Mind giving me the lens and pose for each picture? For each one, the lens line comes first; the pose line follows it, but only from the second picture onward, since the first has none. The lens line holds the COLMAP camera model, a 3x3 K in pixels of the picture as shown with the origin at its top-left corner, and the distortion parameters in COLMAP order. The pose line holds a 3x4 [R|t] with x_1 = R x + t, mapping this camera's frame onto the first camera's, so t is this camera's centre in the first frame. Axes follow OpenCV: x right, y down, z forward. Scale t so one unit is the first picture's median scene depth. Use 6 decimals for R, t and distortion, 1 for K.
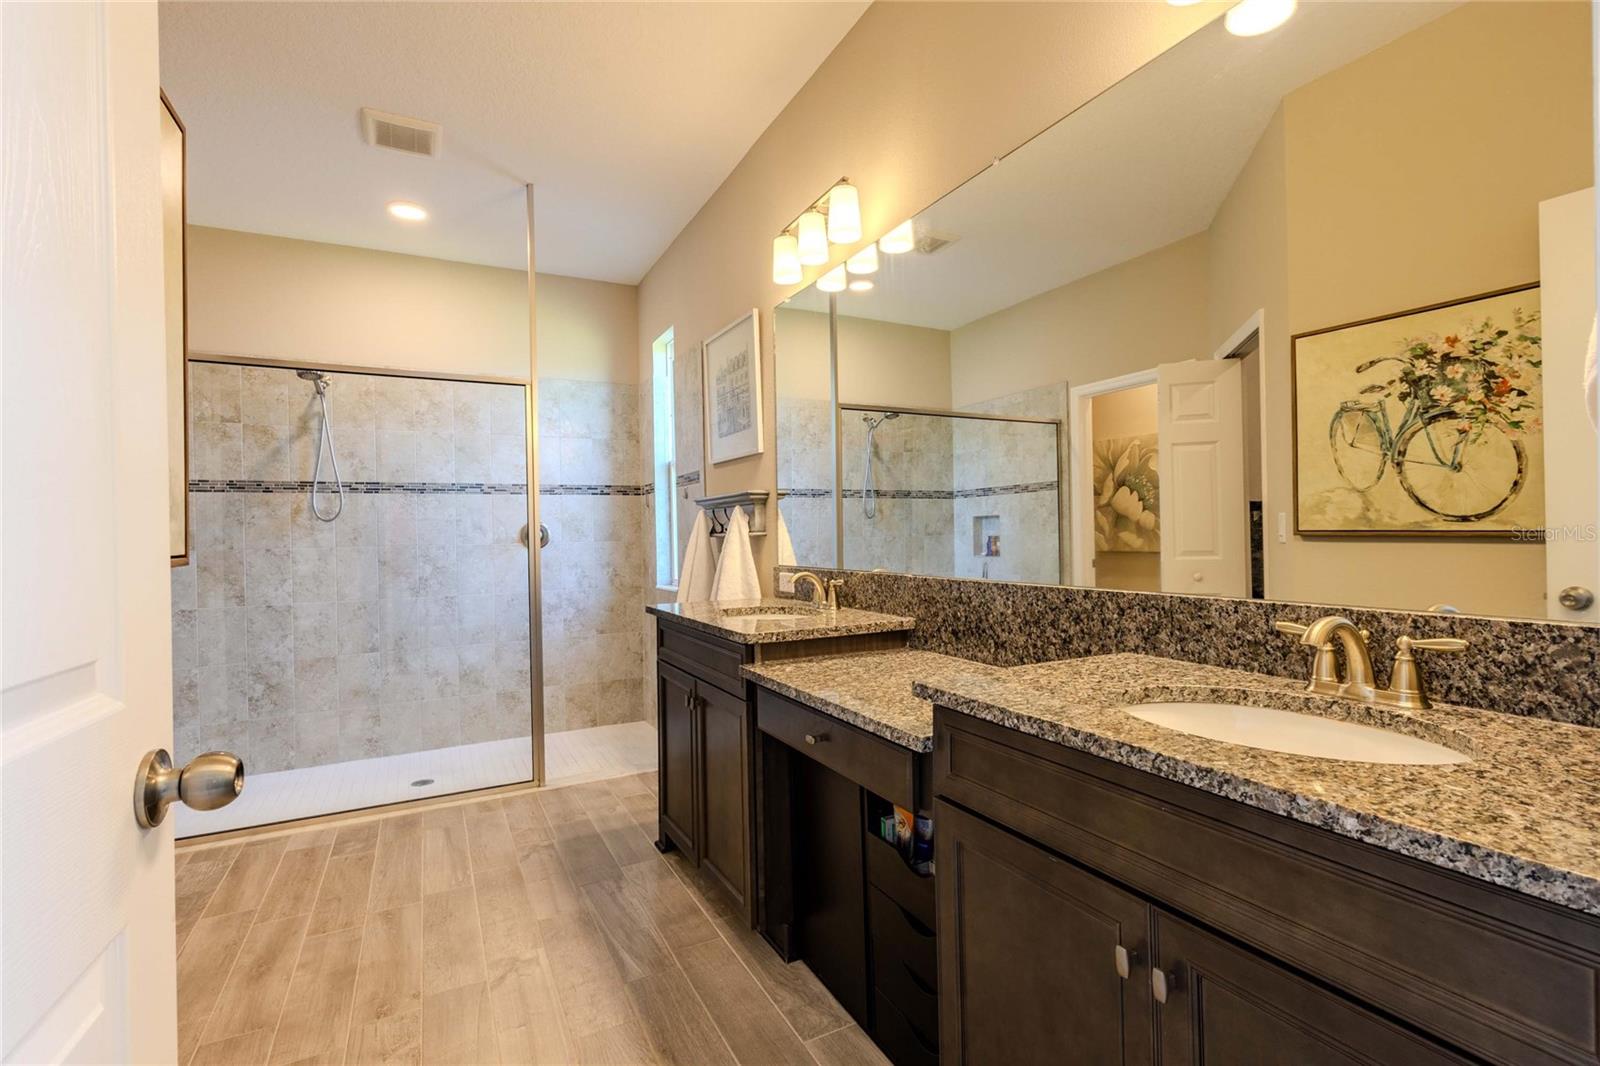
lens RADIAL K [[741.5, 0, 807.2], [0, 741.5, 530.5], [0, 0, 1]] dist [0.009398, -0.000417]
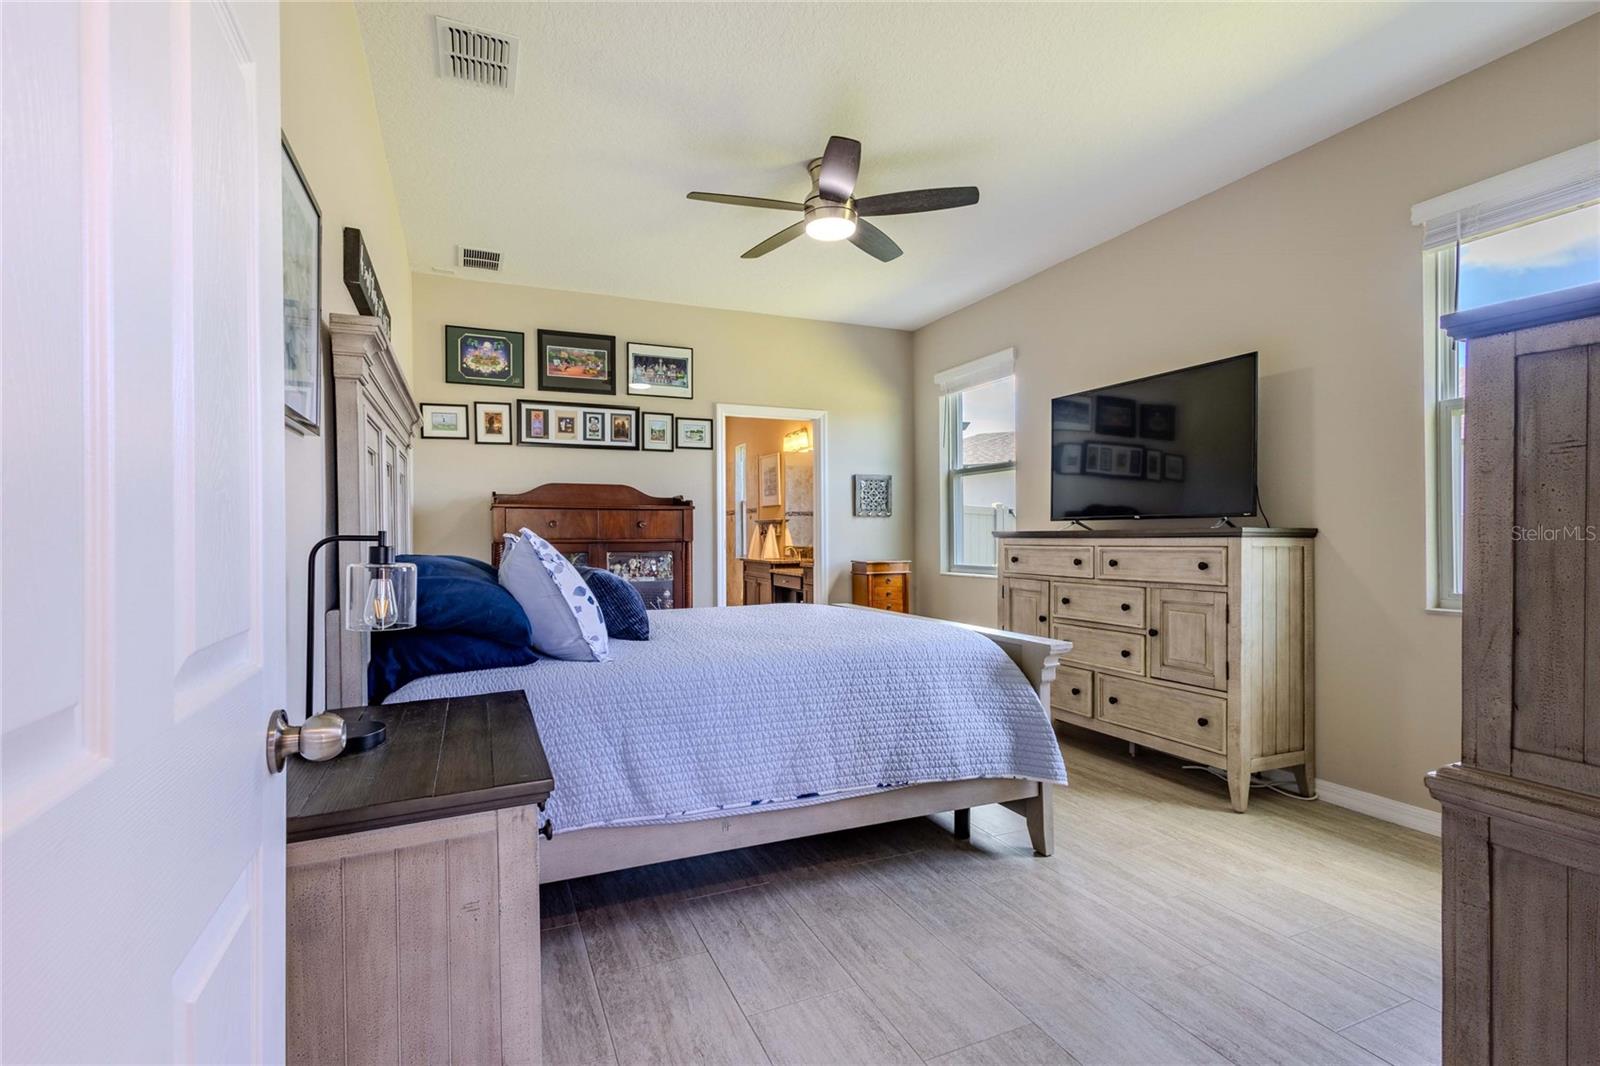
lens RADIAL K [[741.5, 0, 813.6], [0, 741.5, 539.2], [0, 0, 1]] dist [0.009398, -0.000417]
pose [[0.998753, 0.014467, -0.047784, 0.159287], [-0.013803, 0.999804, 0.014191, -0.015596], [0.047980, -0.013514, 0.998757, -1.417955]]
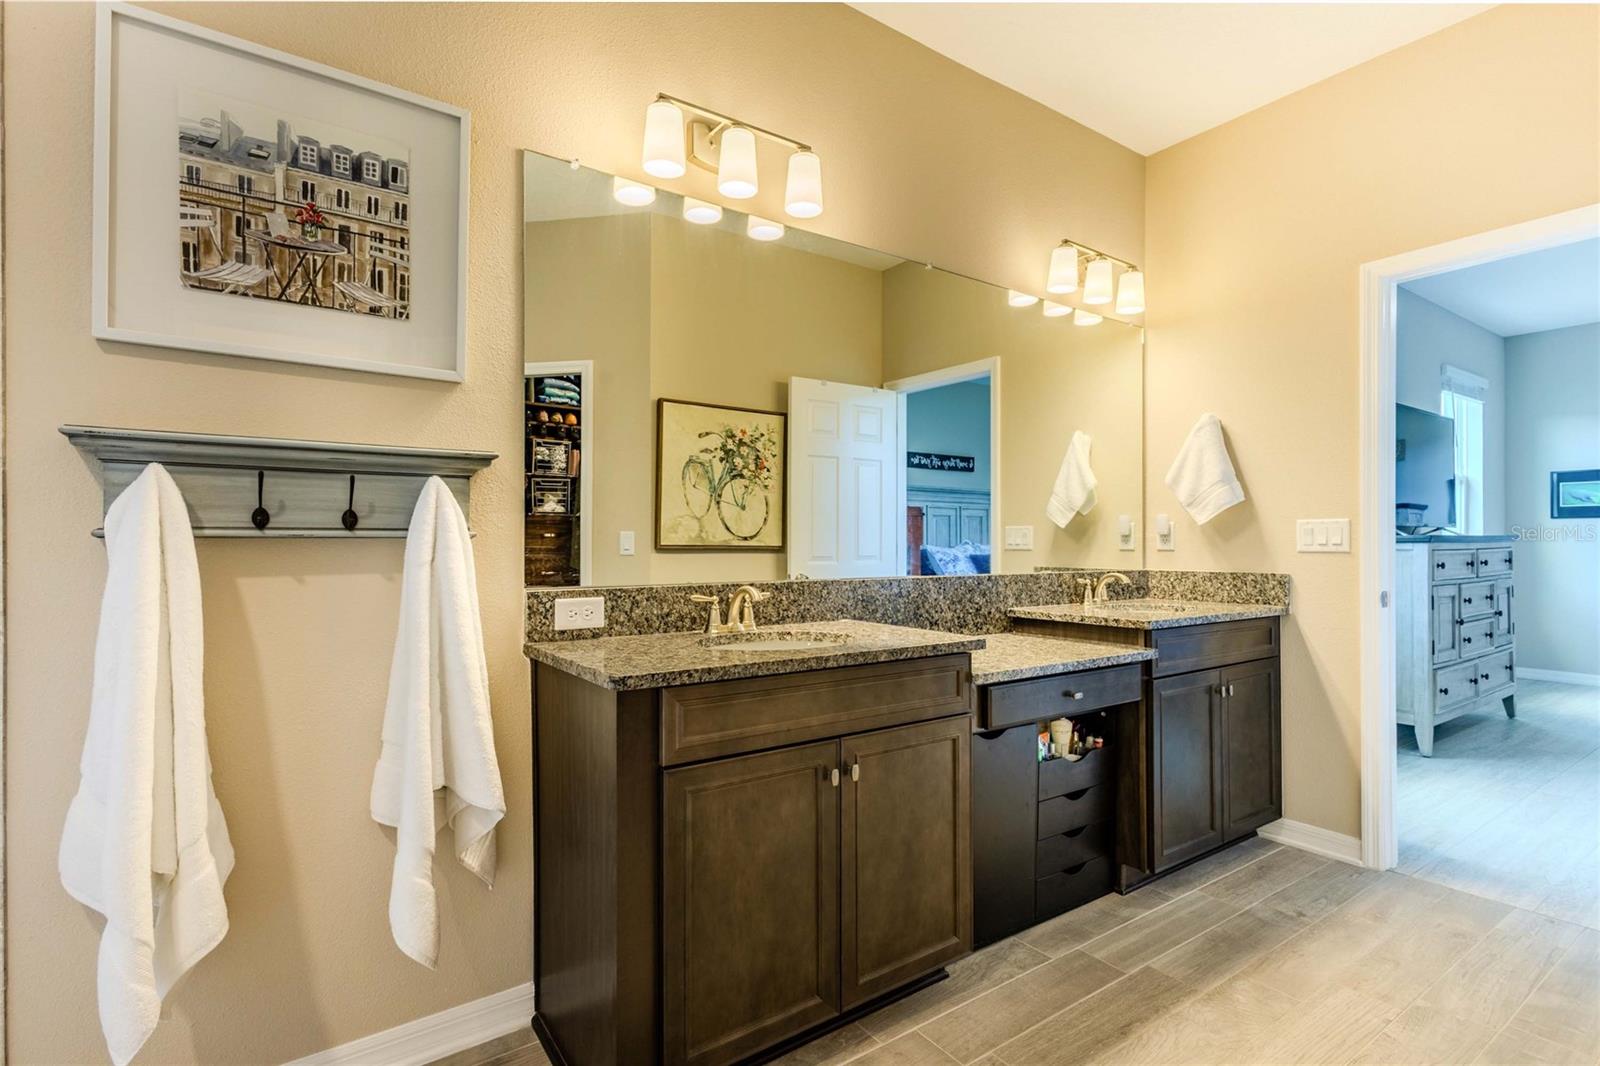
lens RADIAL K [[741.5, 0, 806.0], [0, 741.5, 542.5], [0, 0, 1]] dist [0.009398, -0.000417]
pose [[-0.116418, 0.020533, 0.992988, -0.499860], [-0.001033, 0.999783, -0.020795, 0.017254], [-0.993200, -0.003447, -0.116372, 0.660151]]
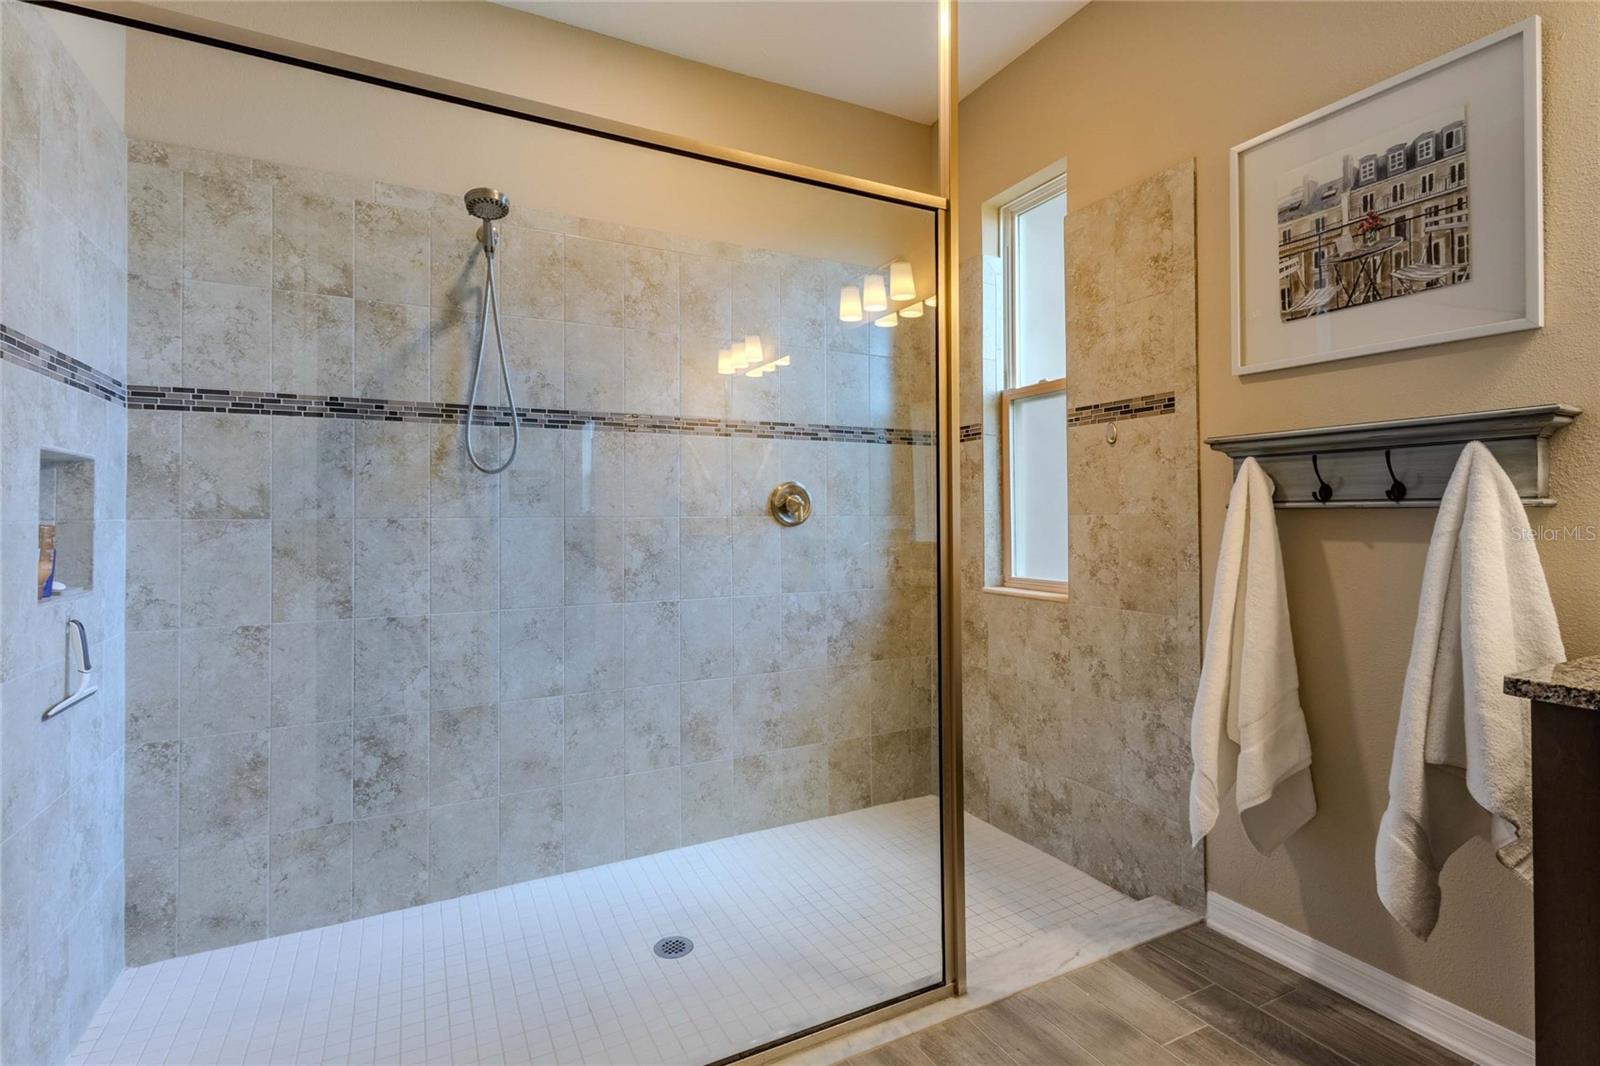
lens RADIAL K [[741.5, 0, 803.3], [0, 741.5, 501.3], [0, 0, 1]] dist [0.009398, -0.000417]
pose [[0.999825, 0.016048, 0.009642, -0.420951], [-0.015925, 0.999793, -0.012642, 0.013617], [-0.009843, 0.012486, 0.999874, 0.432601]]
